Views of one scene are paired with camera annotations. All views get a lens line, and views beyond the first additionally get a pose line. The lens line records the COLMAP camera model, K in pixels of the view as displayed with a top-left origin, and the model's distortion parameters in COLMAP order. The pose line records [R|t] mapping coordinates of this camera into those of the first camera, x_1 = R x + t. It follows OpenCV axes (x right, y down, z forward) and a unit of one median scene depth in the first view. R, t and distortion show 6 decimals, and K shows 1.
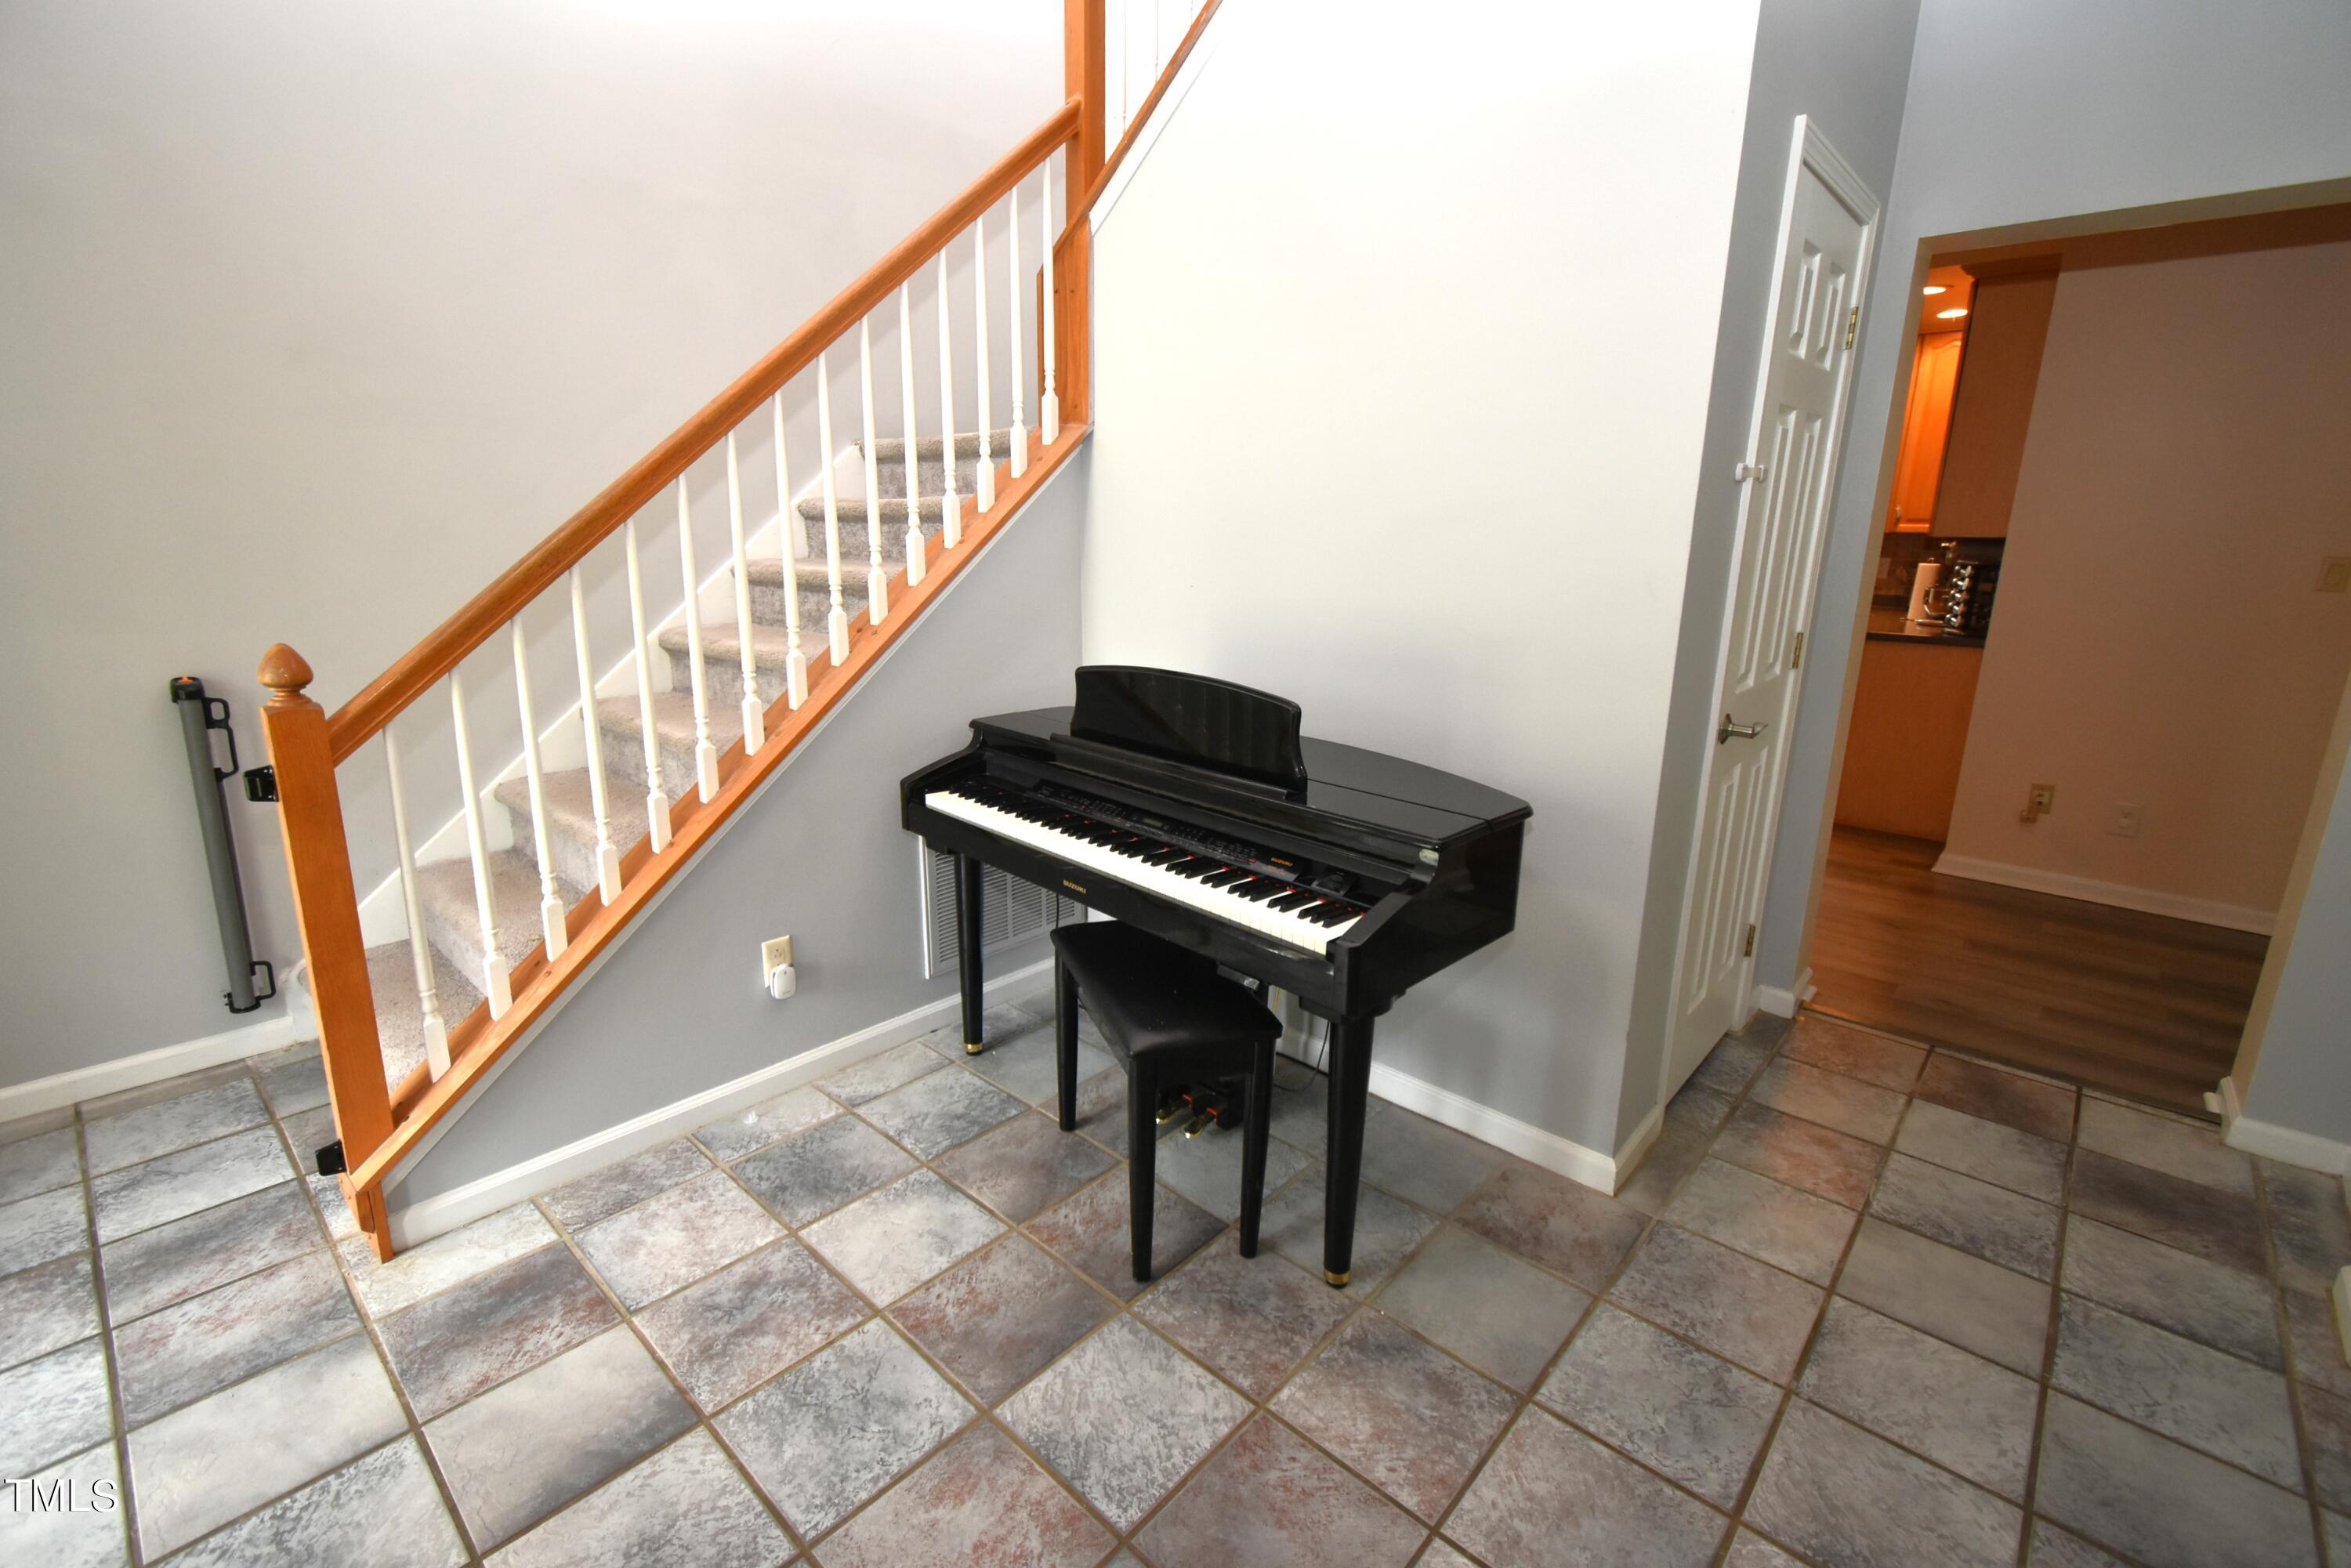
lens RADIAL K [[1030.4, 0, 1174.0], [0, 1030.4, 771.4], [0, 0, 1]] dist [0.007376, -0.005820]
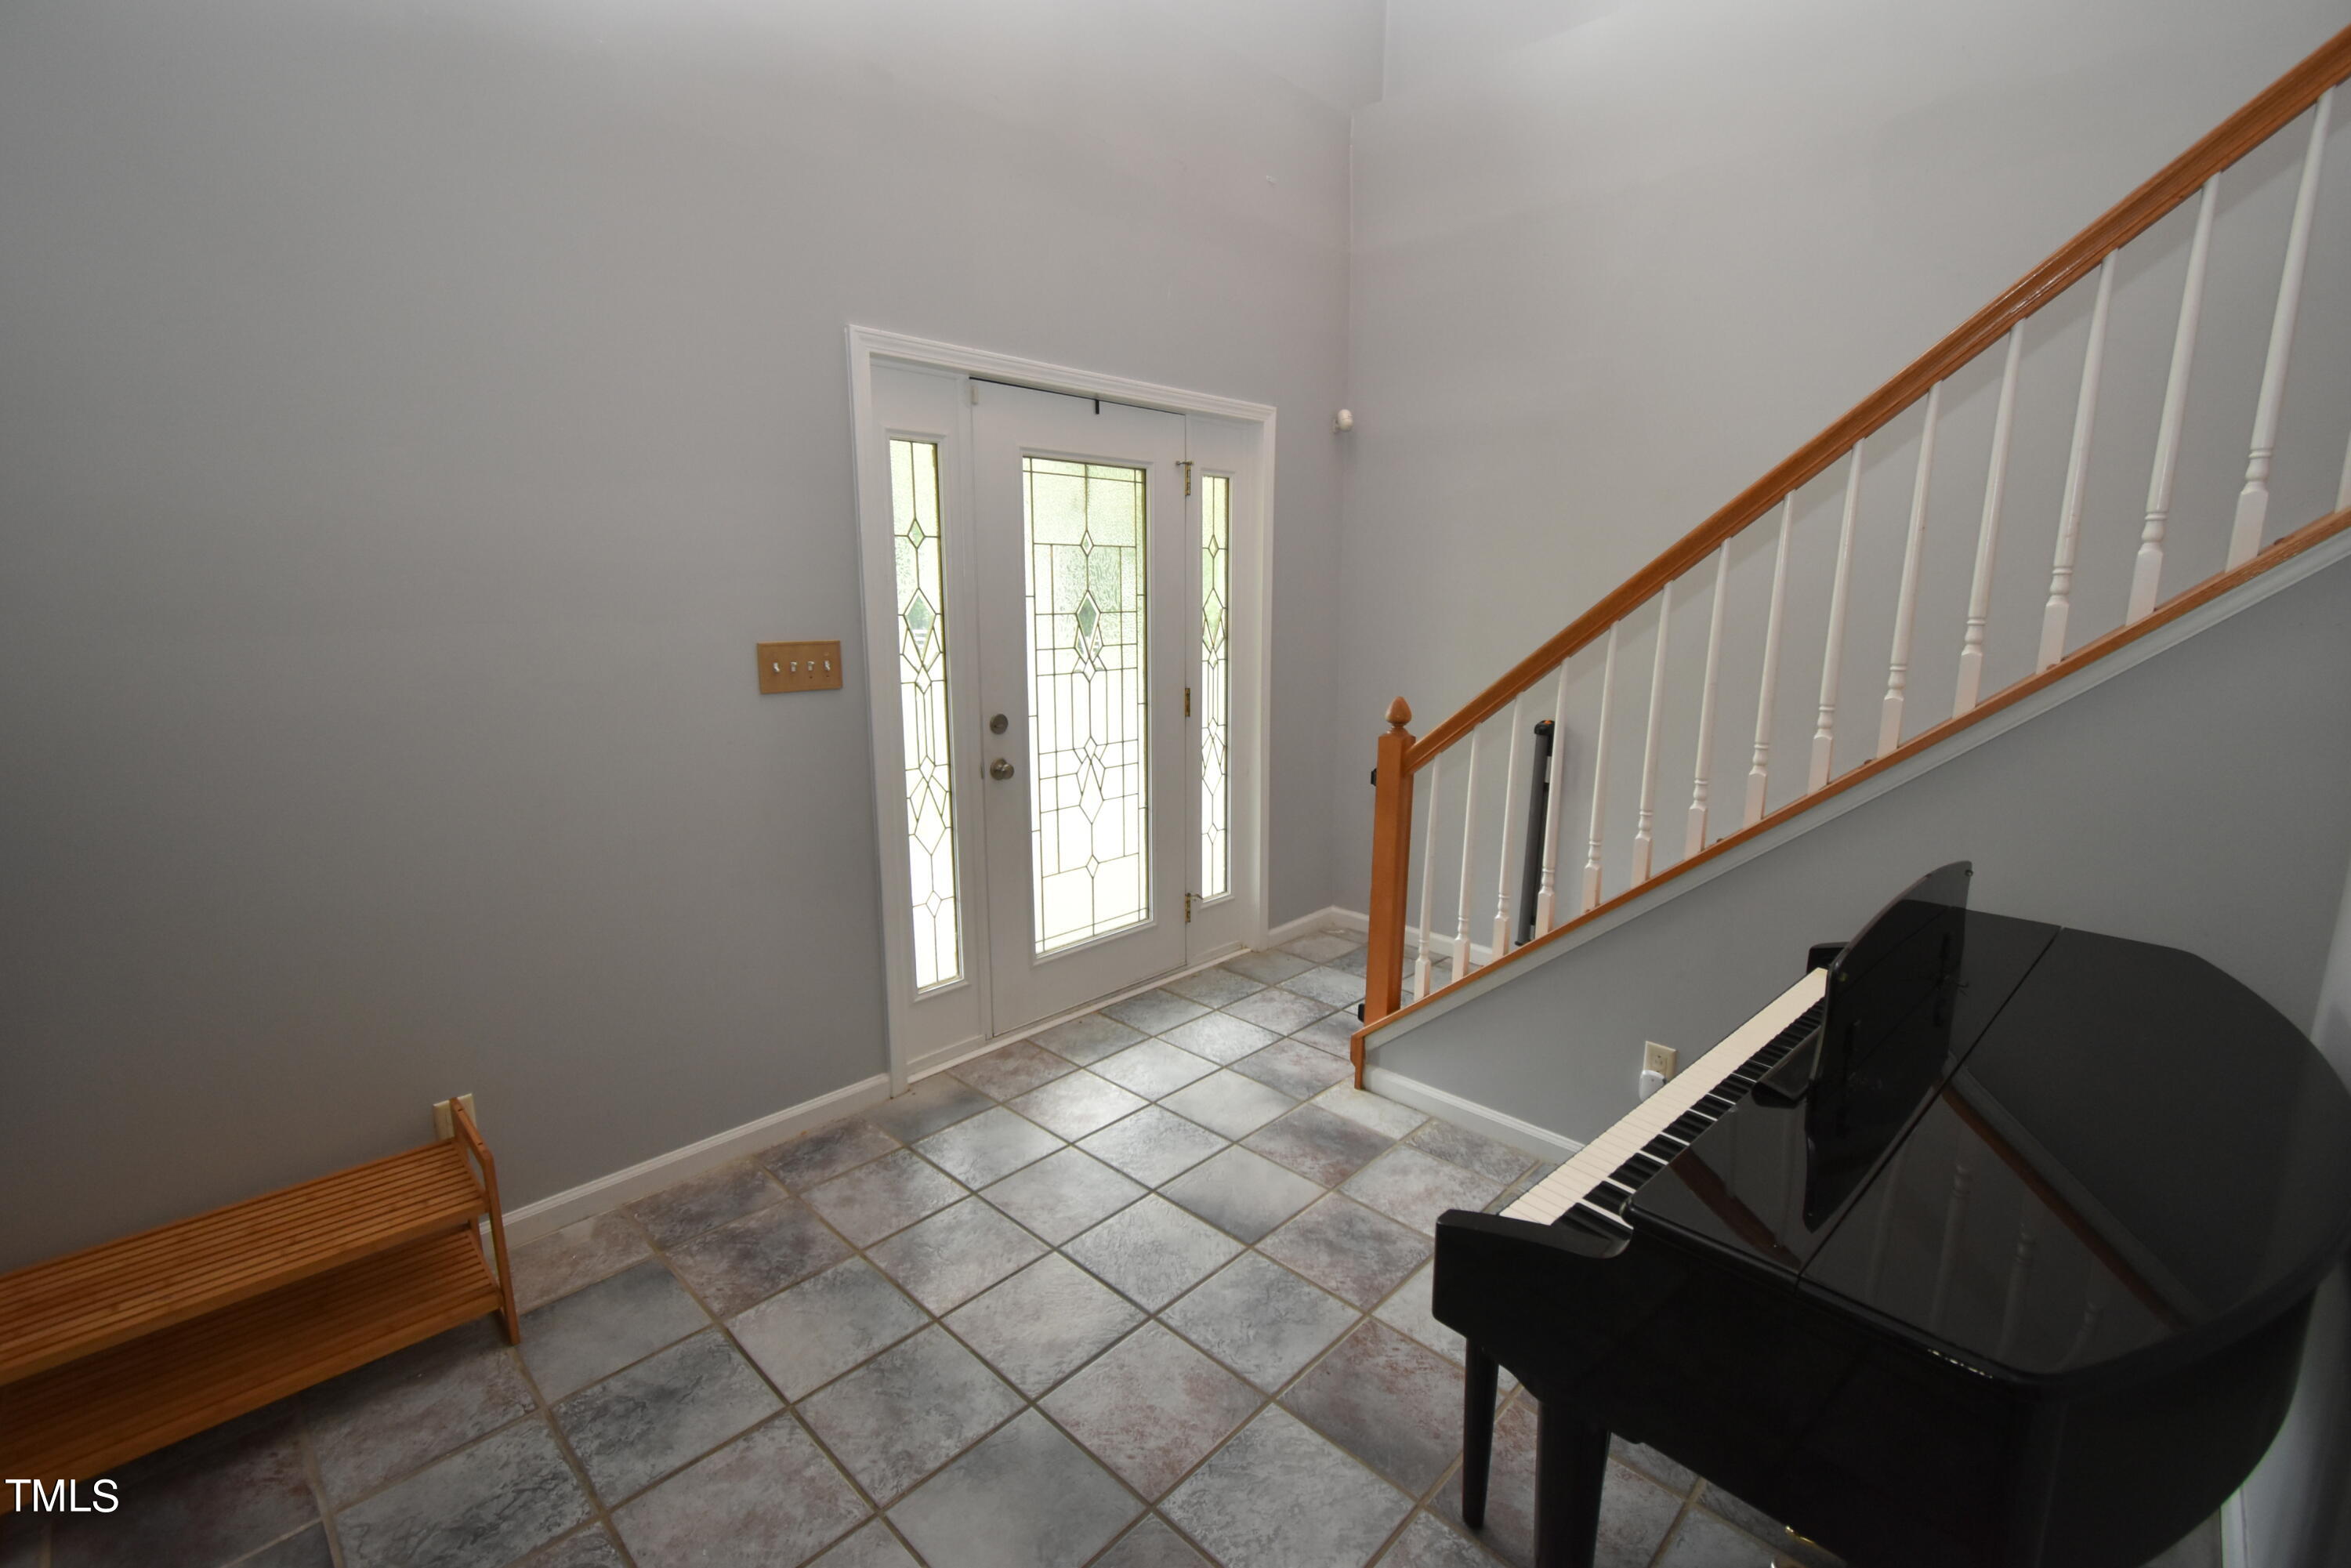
lens RADIAL K [[1030.4, 0, 1174.0], [0, 1030.4, 771.4], [0, 0, 1]] dist [0.007376, -0.005820]
pose [[-0.032339, 0.165108, -0.985745, 0.826855], [-0.235431, 0.957251, 0.168059, -0.213588], [0.971353, 0.237509, 0.007915, 0.705353]]
